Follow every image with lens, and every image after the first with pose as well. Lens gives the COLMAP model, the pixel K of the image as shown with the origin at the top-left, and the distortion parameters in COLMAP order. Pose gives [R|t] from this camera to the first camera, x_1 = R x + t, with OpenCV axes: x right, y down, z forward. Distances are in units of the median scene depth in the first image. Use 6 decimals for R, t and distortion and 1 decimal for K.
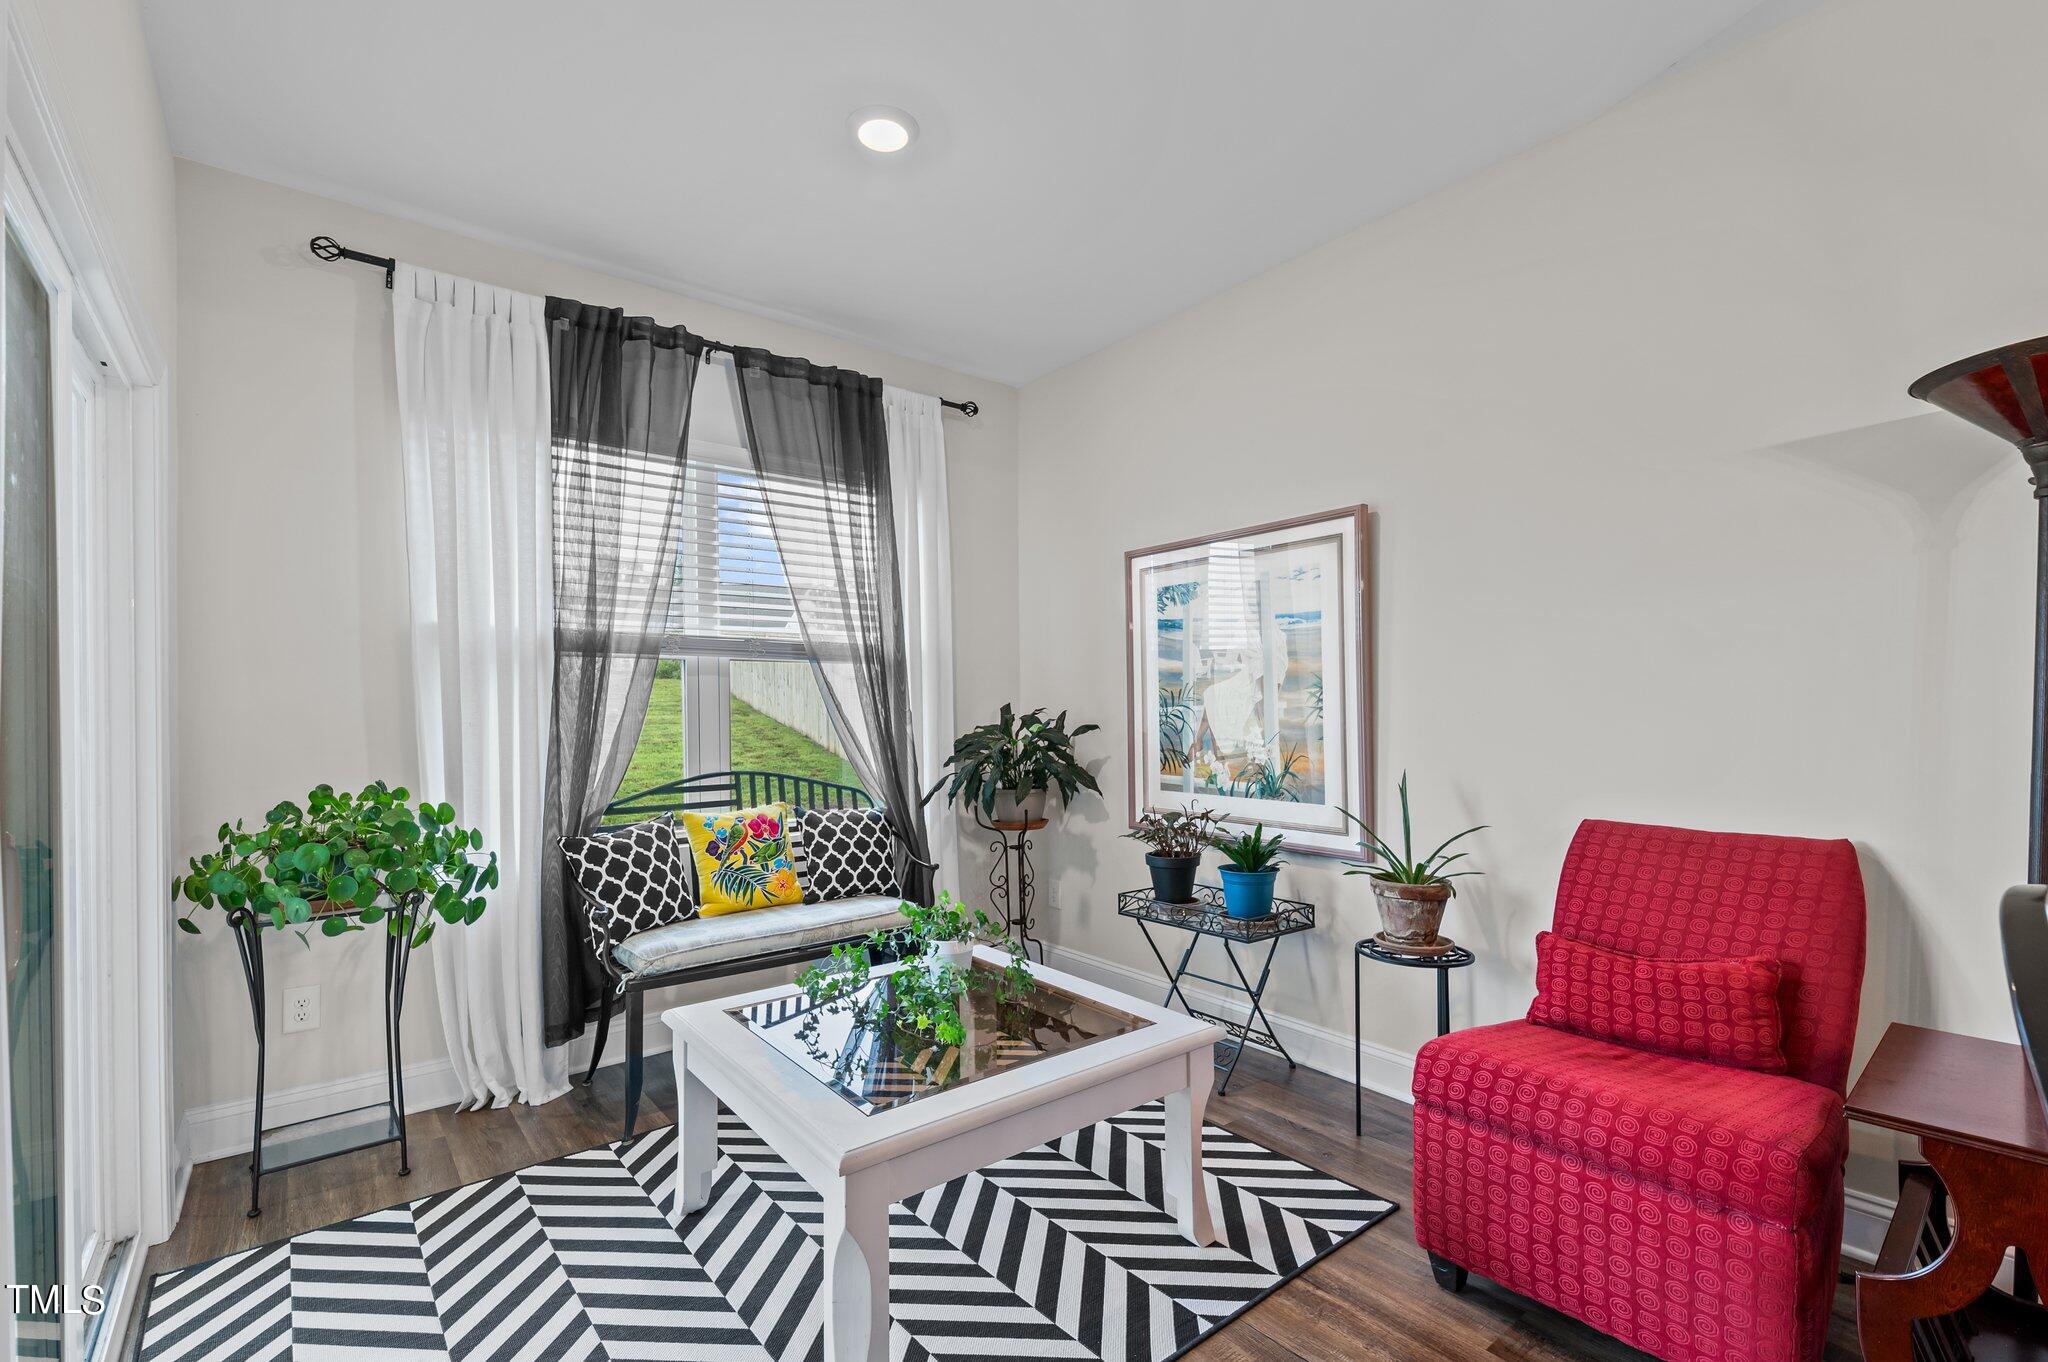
lens RADIAL K [[901.8, 0, 1025.7], [0, 901.8, 705.9], [0, 0, 1]] dist [0.001742, -0.007416]
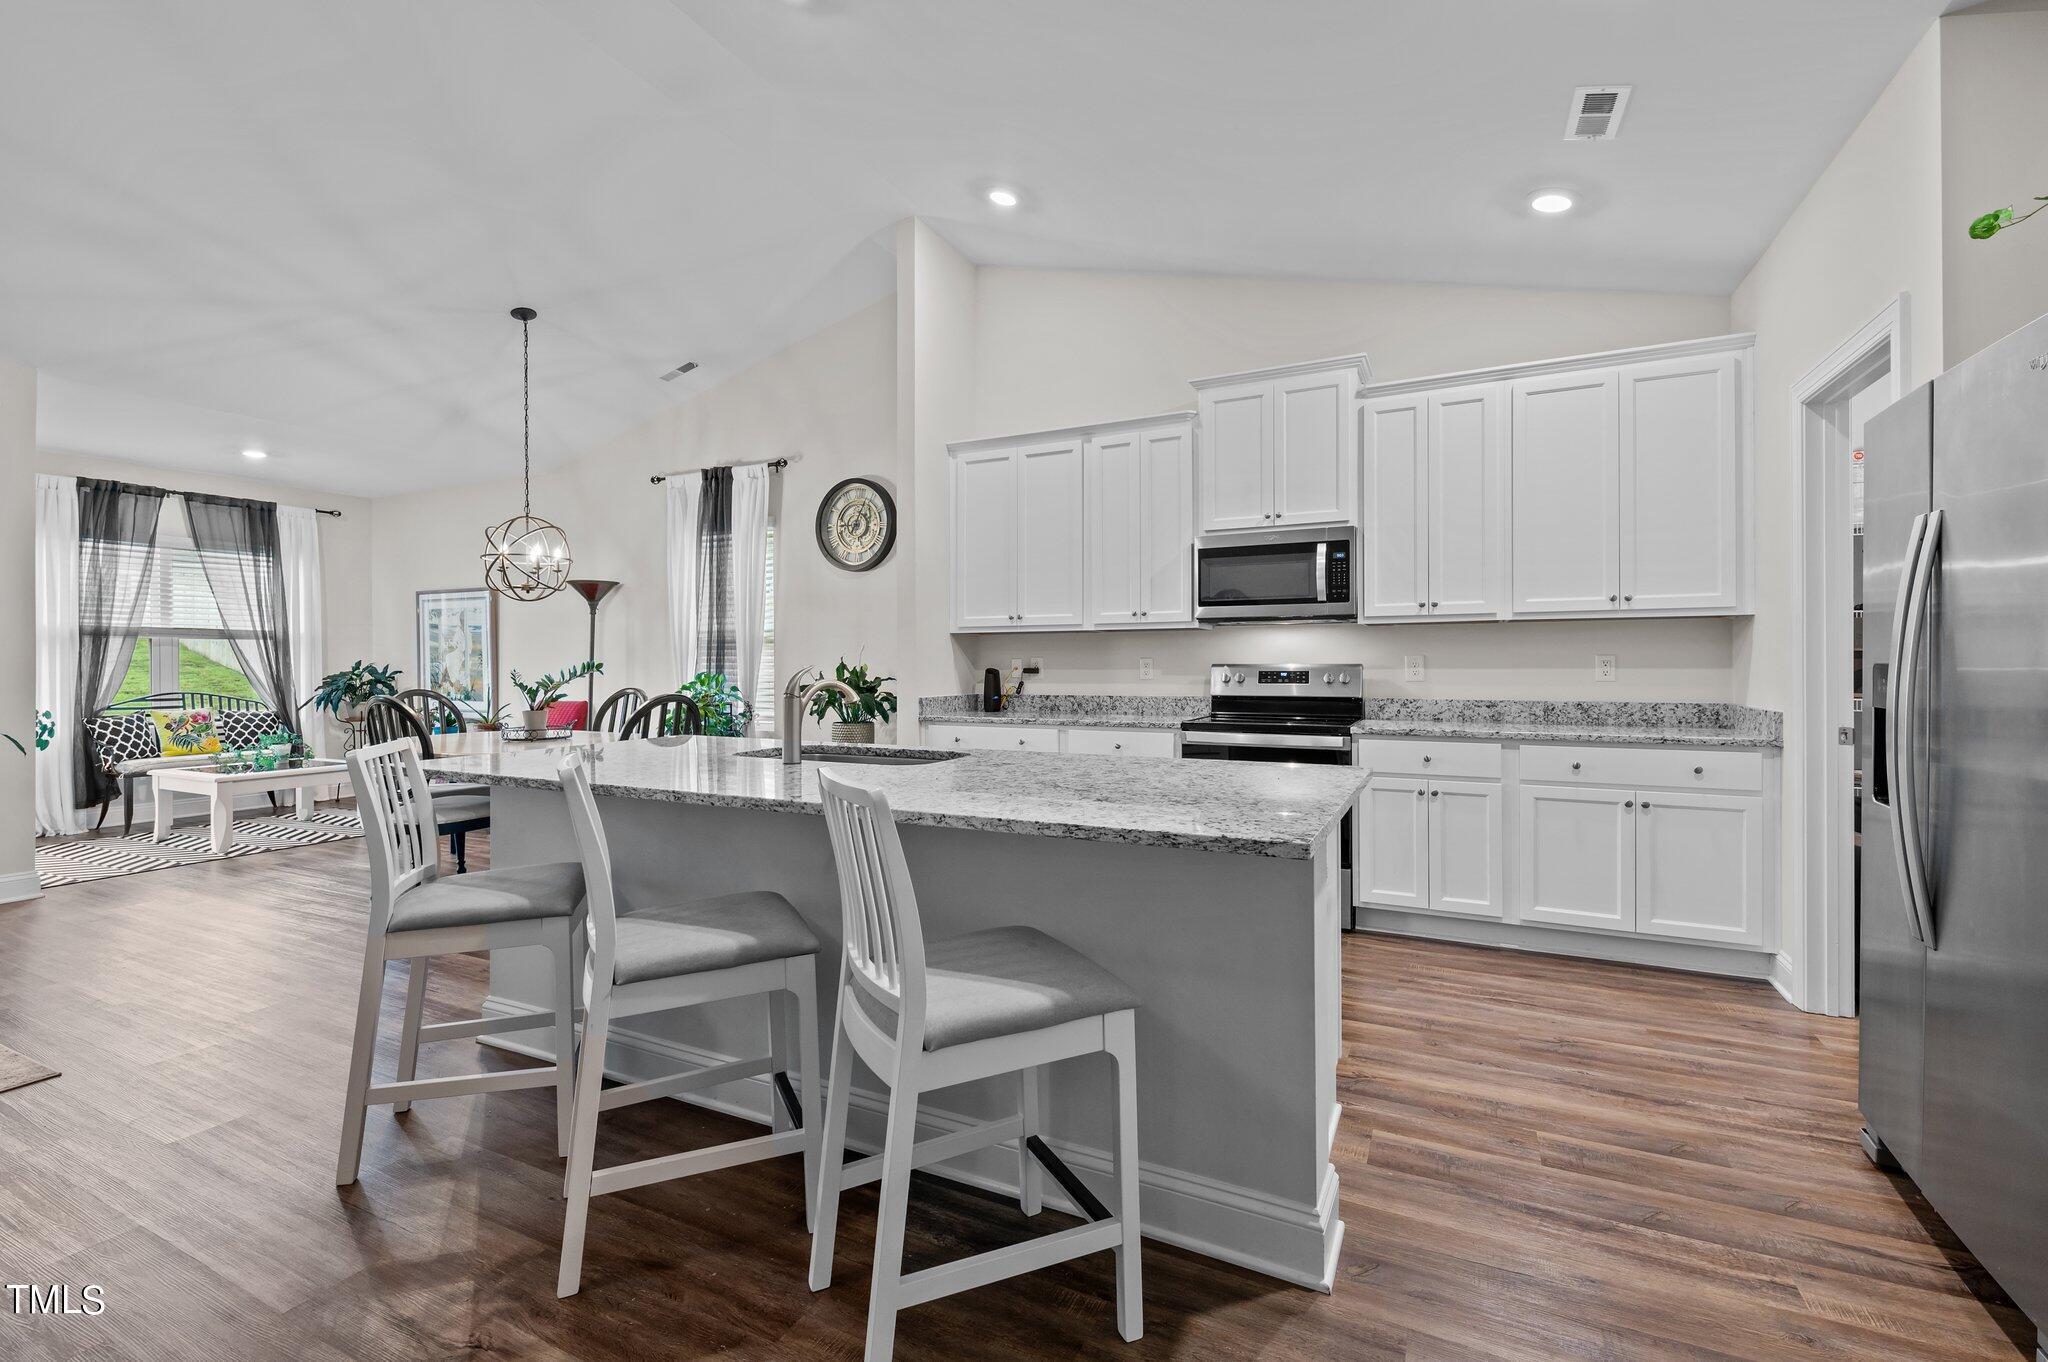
lens RADIAL K [[901.8, 0, 1027.3], [0, 901.8, 660.4], [0, 0, 1]] dist [0.001742, -0.007416]
pose [[0.904332, 0.009566, 0.426723, 0.559228], [-0.009846, 0.999950, -0.001549, -0.016908], [-0.426716, -0.002801, 0.904381, -1.713877]]
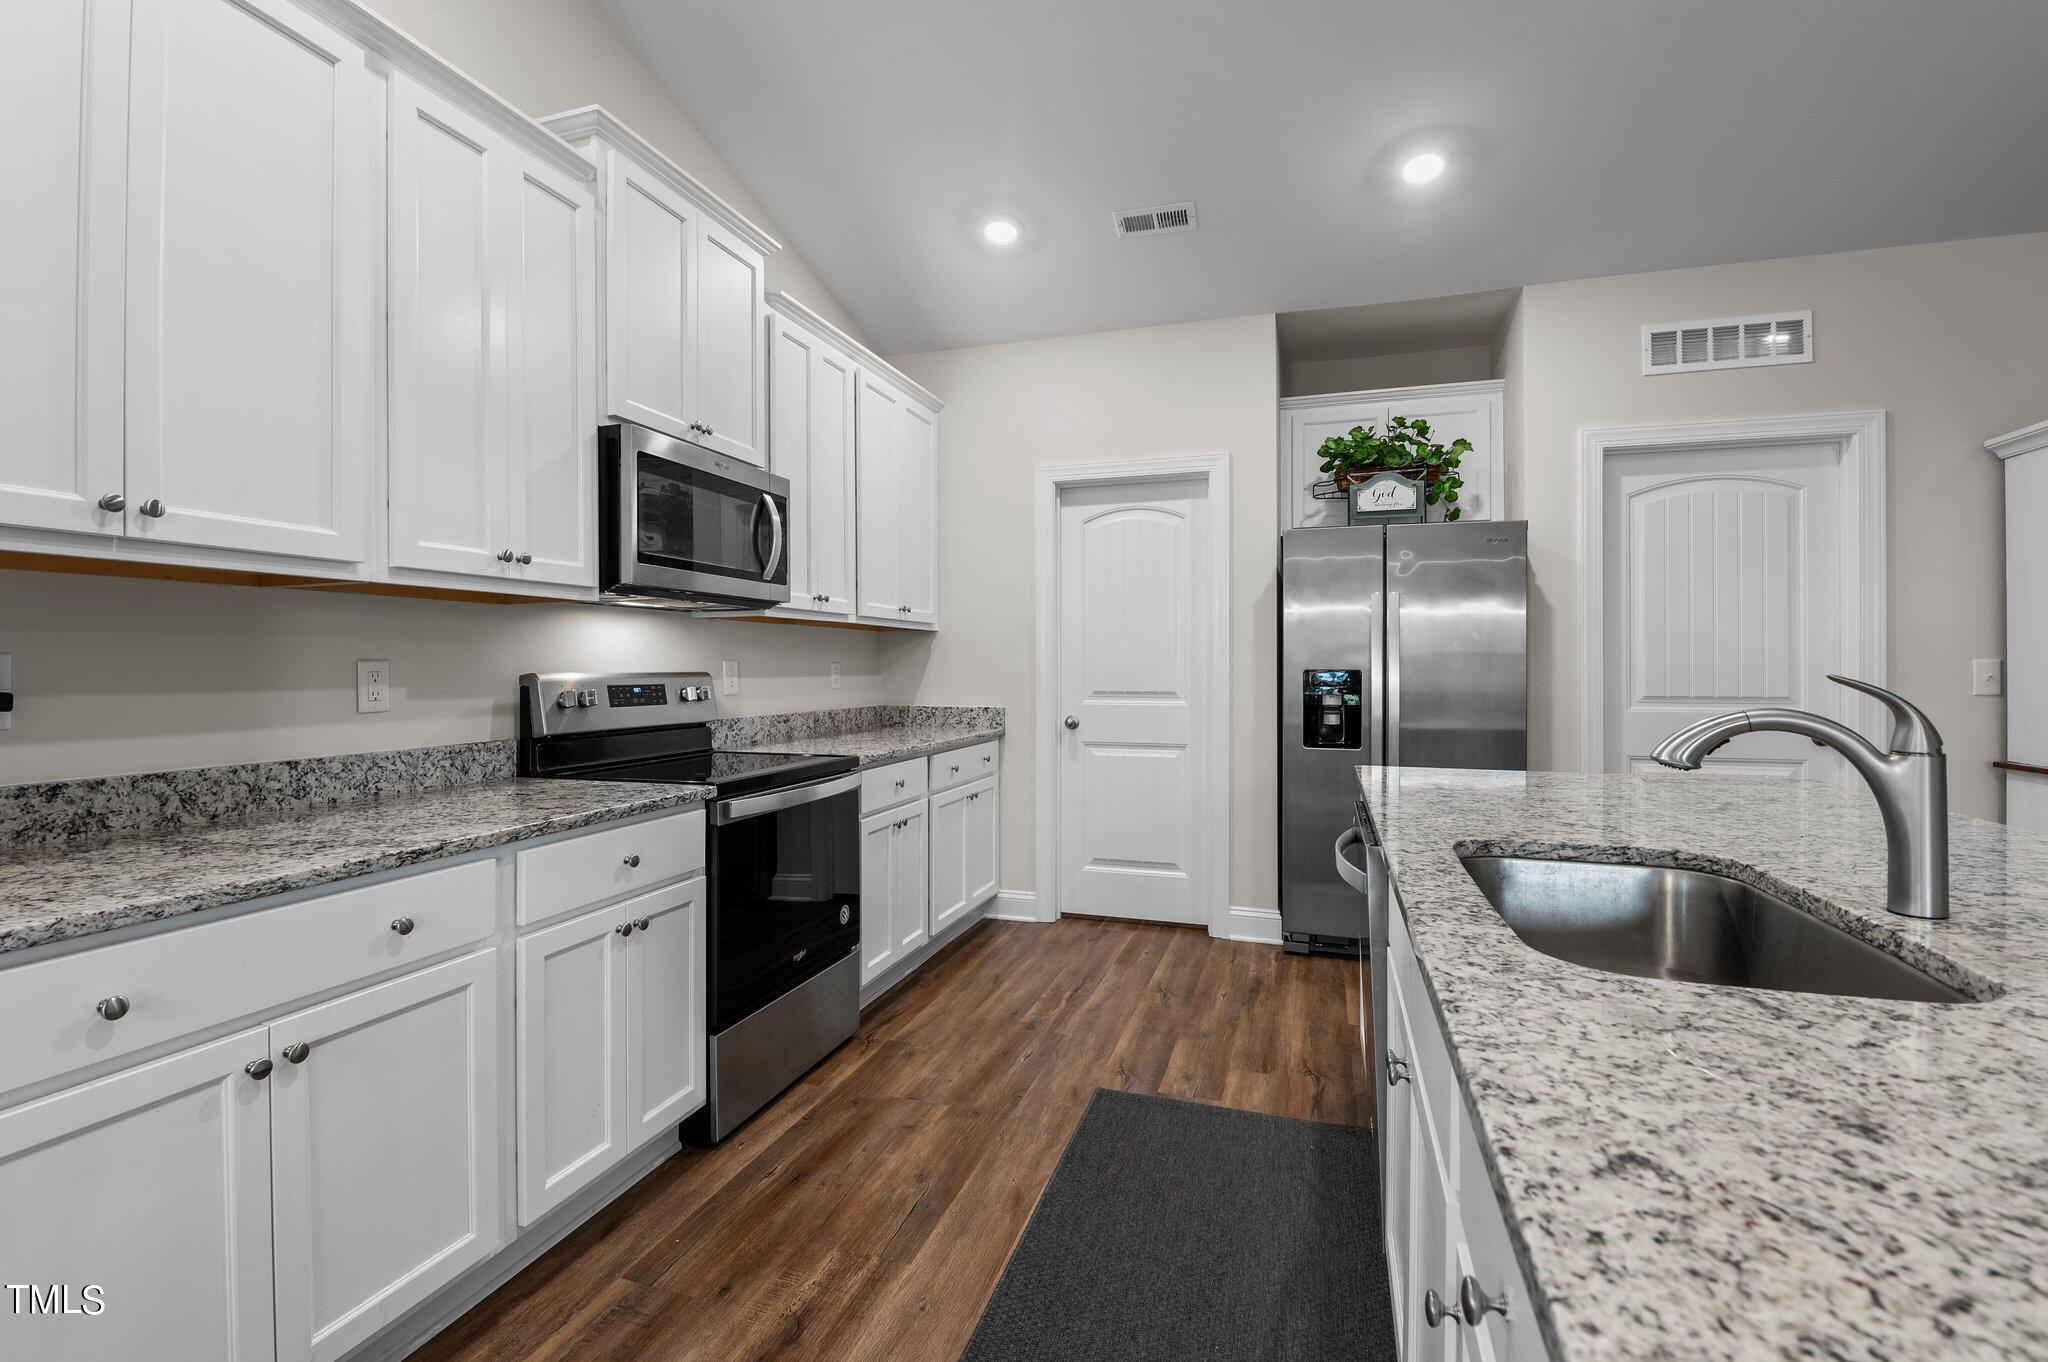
lens RADIAL K [[918.9, 0, 1018.7], [0, 918.9, 659.4], [0, 0, 1]] dist [-0.011124, -0.004593]
pose [[-0.553651, 0.019422, 0.832522, 0.612894], [0.002433, 0.999761, -0.021706, -0.010879], [-0.832745, -0.009992, -0.553566, -0.484221]]
